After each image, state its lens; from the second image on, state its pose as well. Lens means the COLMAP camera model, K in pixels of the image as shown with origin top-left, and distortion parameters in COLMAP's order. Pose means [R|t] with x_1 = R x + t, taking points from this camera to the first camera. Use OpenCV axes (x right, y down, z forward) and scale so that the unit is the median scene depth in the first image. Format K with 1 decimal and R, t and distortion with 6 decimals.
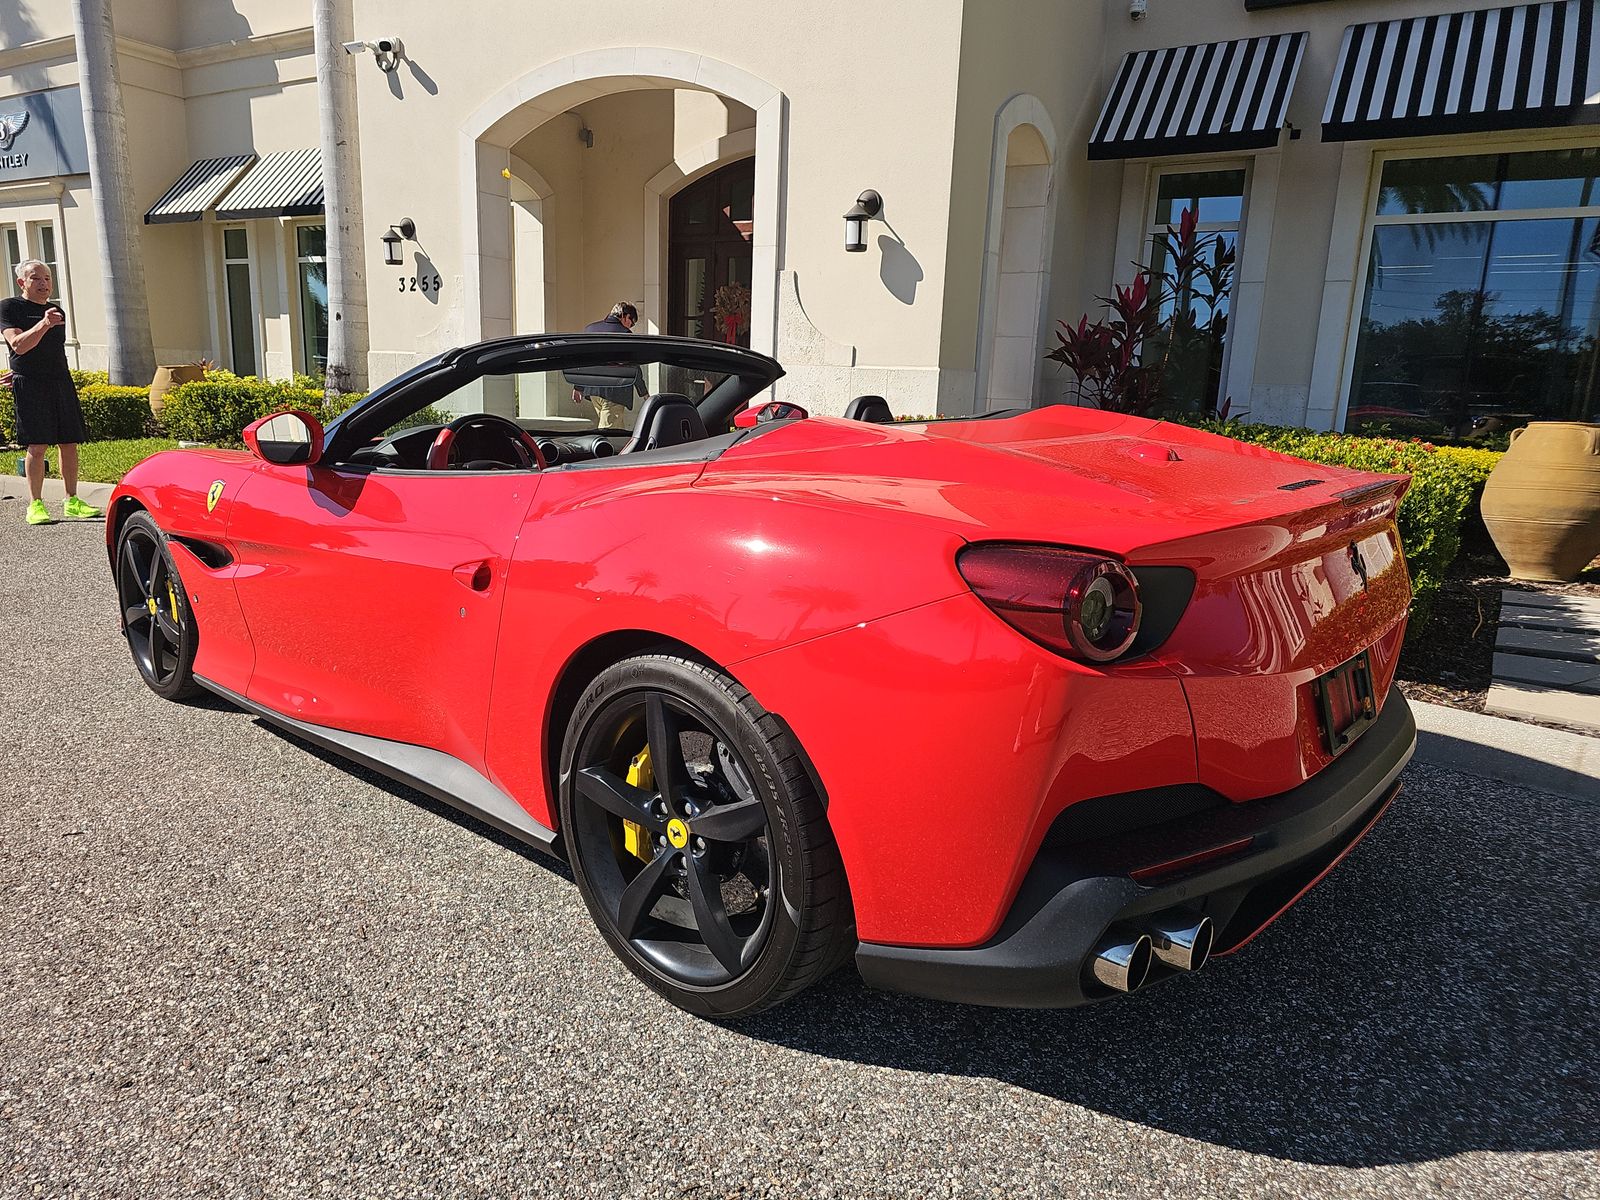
lens RADIAL K [[1088.7, 0, 757.6], [0, 1088.7, 603.1], [0, 0, 1]] dist [0.010834, -0.004542]
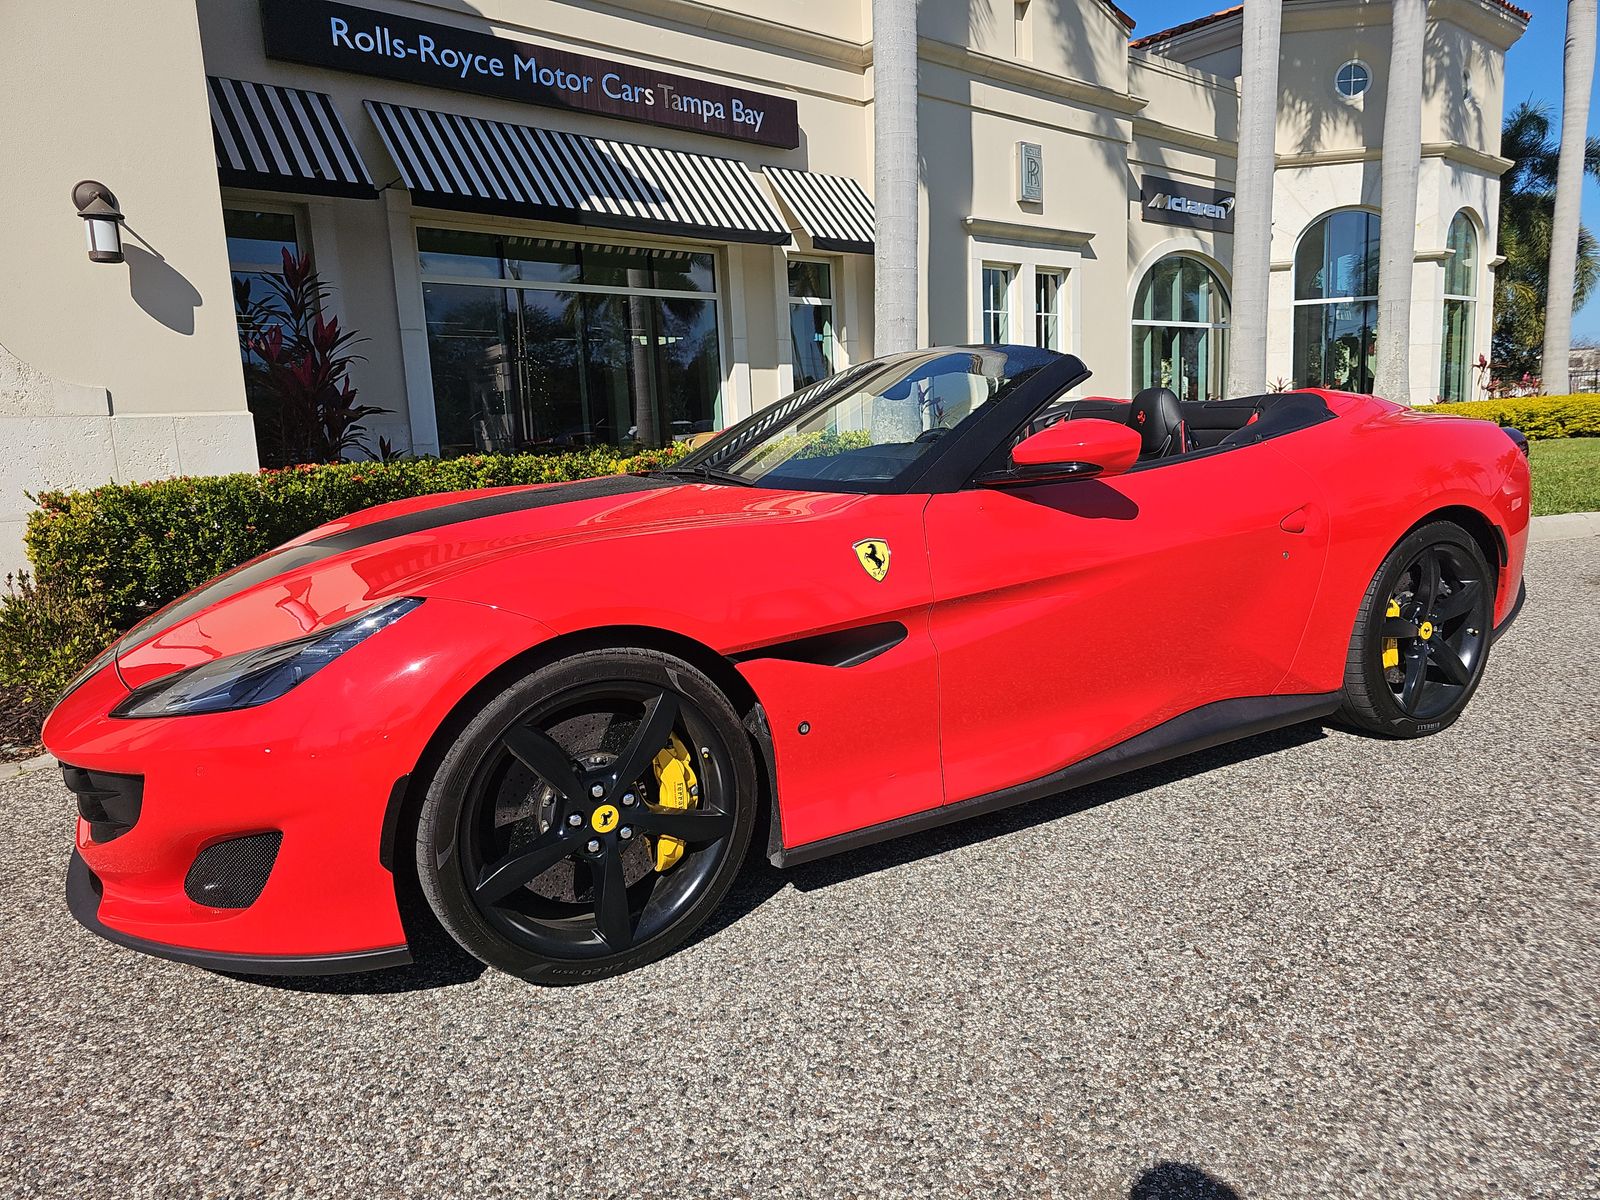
lens RADIAL K [[1085.9, 0, 791.9], [0, 1085.9, 630.2], [0, 0, 1]] dist [0.006946, -0.001459]
pose [[0.296992, -0.220395, 0.929097, -0.526403], [0.246665, 0.957682, 0.148328, -0.076650], [-0.922471, 0.185124, 0.338787, 0.364822]]
